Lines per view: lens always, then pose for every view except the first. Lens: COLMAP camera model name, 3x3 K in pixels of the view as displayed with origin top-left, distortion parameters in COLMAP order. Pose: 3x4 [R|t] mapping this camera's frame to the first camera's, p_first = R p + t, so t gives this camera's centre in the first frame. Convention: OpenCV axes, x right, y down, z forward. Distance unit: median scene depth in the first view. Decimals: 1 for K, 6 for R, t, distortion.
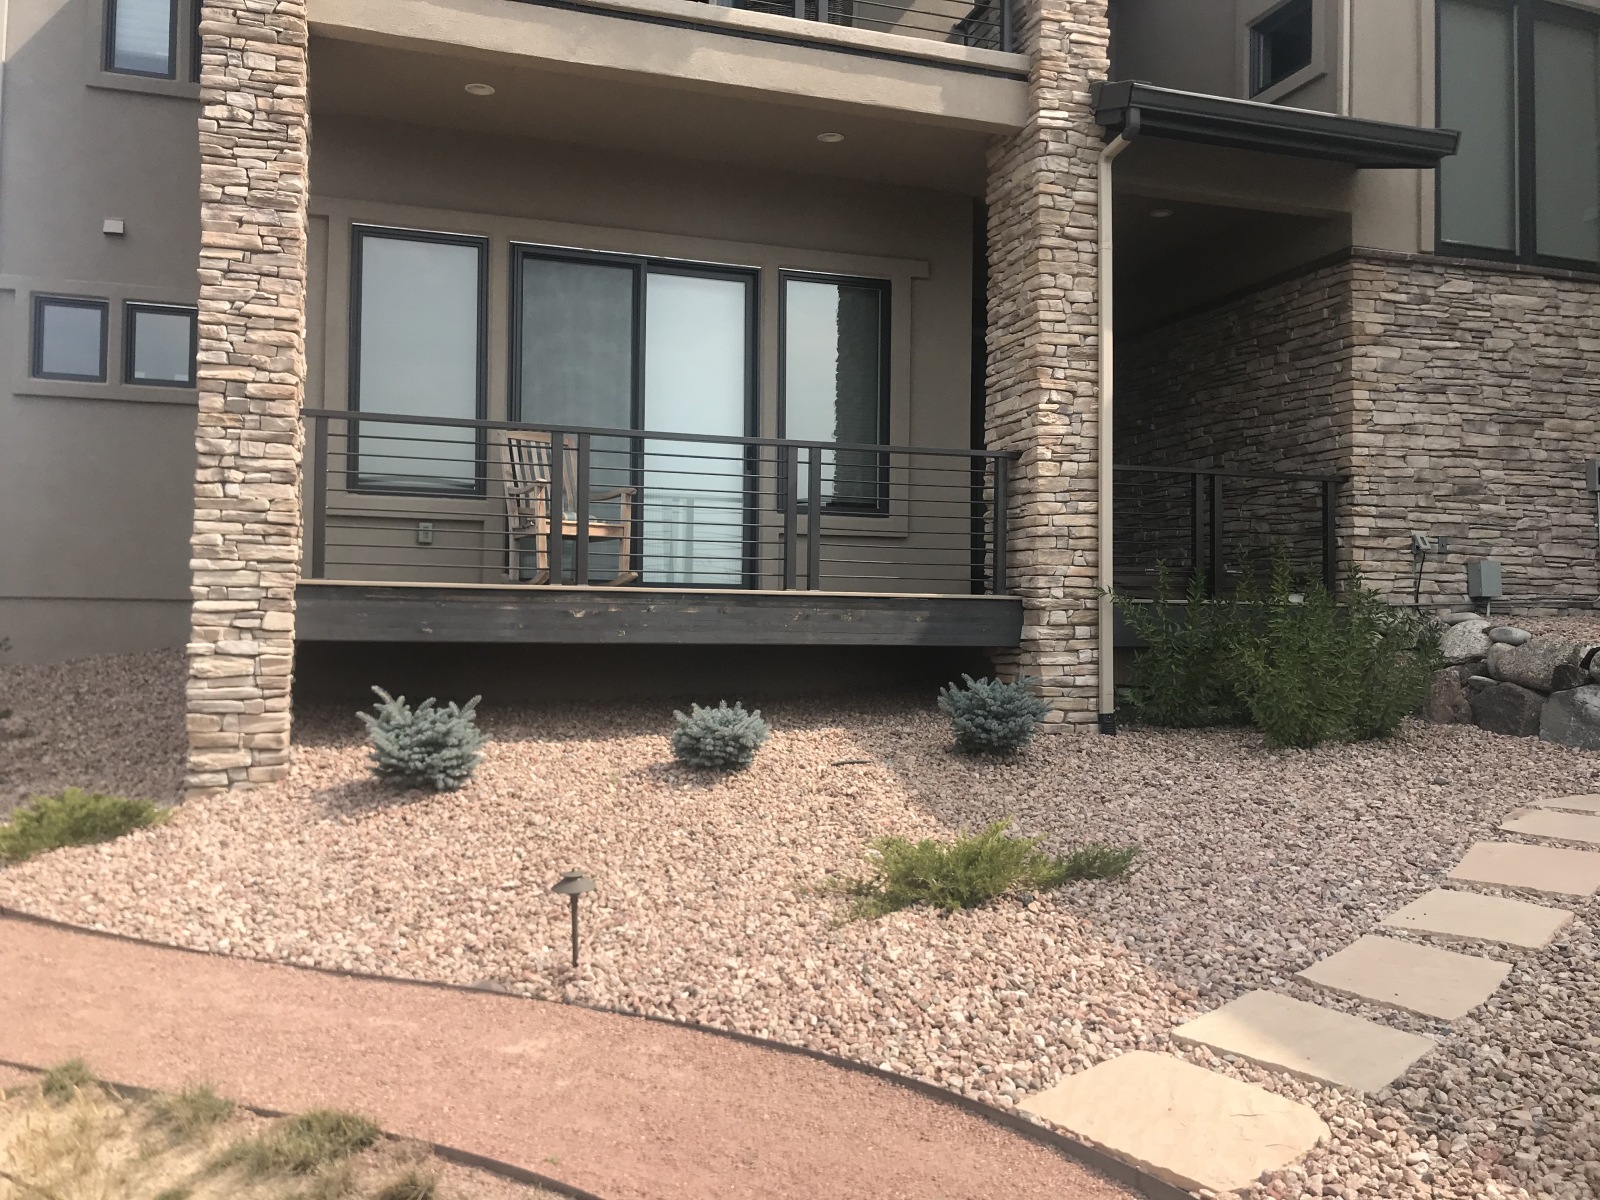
lens RADIAL K [[1322.7, 0, 786.7], [0, 1322.7, 601.5], [0, 0, 1]] dist [0.016586, -0.013828]
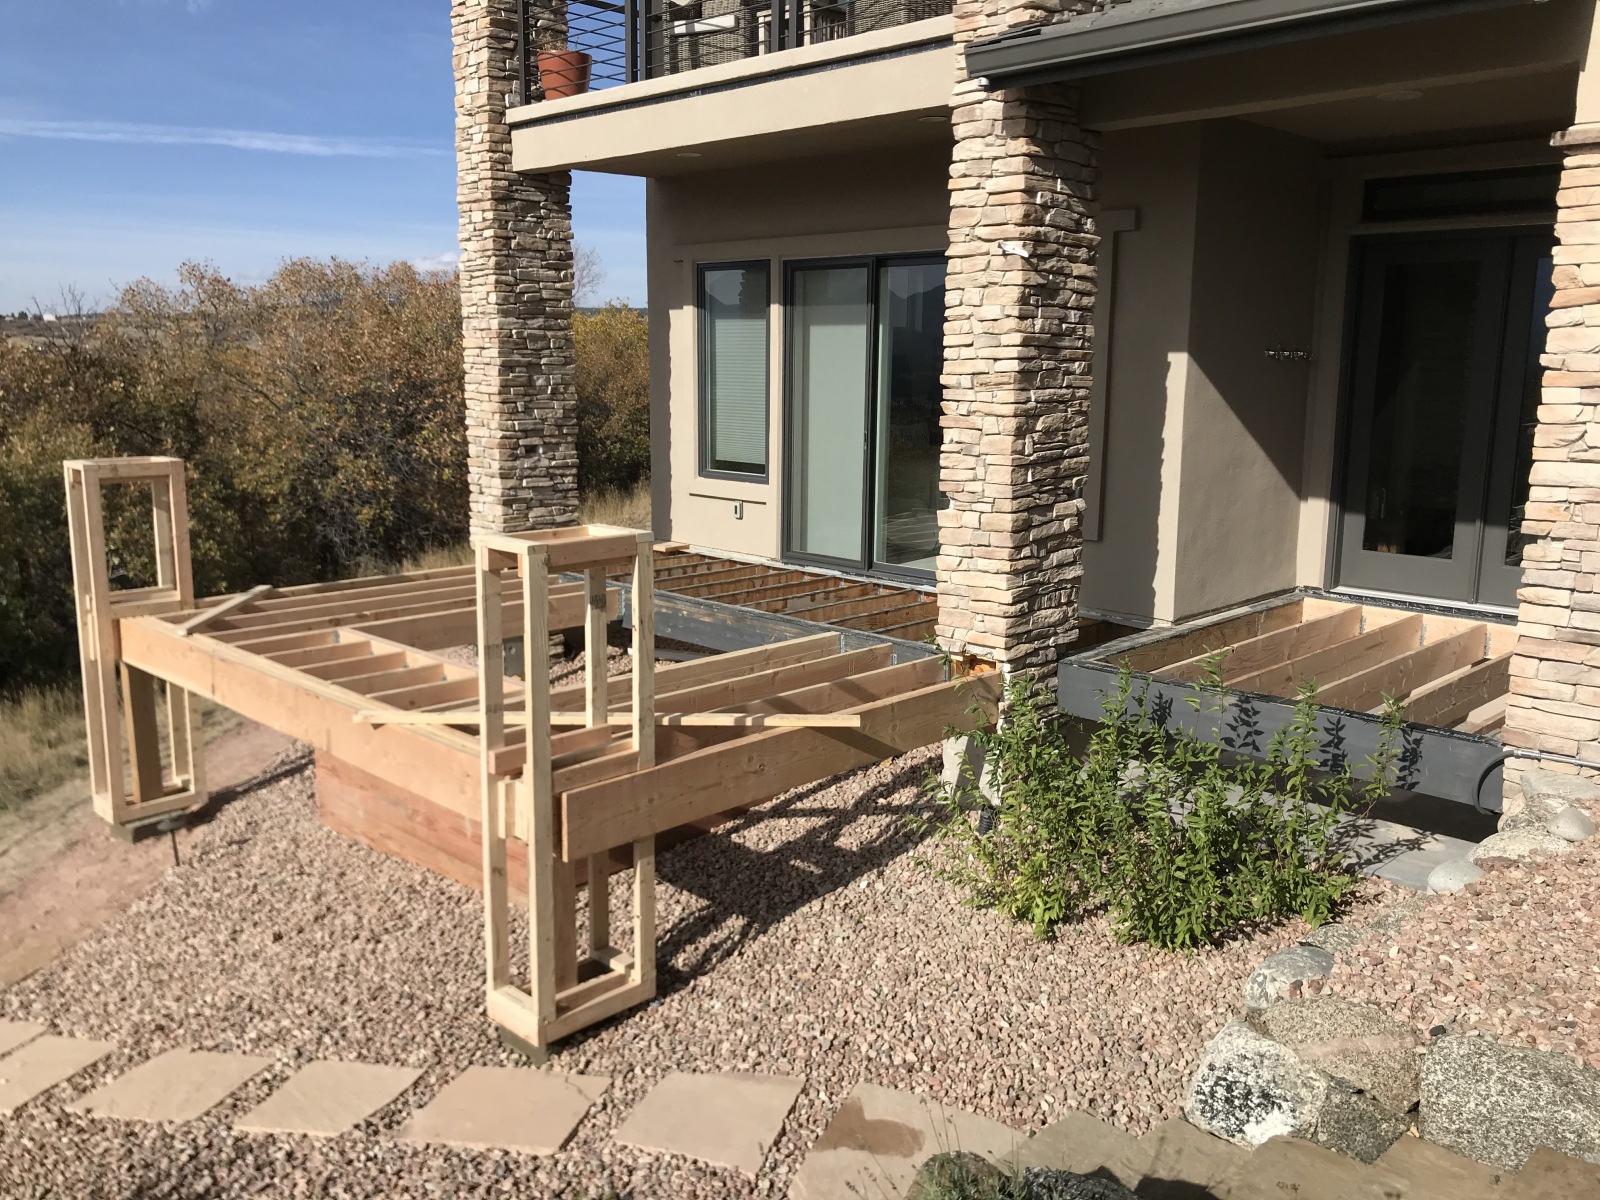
lens RADIAL K [[1322.7, 0, 789.1], [0, 1322.7, 593.1], [0, 0, 1]] dist [0.016586, -0.013828]
pose [[0.458932, 0.149537, -0.875797, 0.909000], [0.020410, 0.983700, 0.178656, -0.207354], [0.888237, -0.099866, 0.448399, 0.500520]]
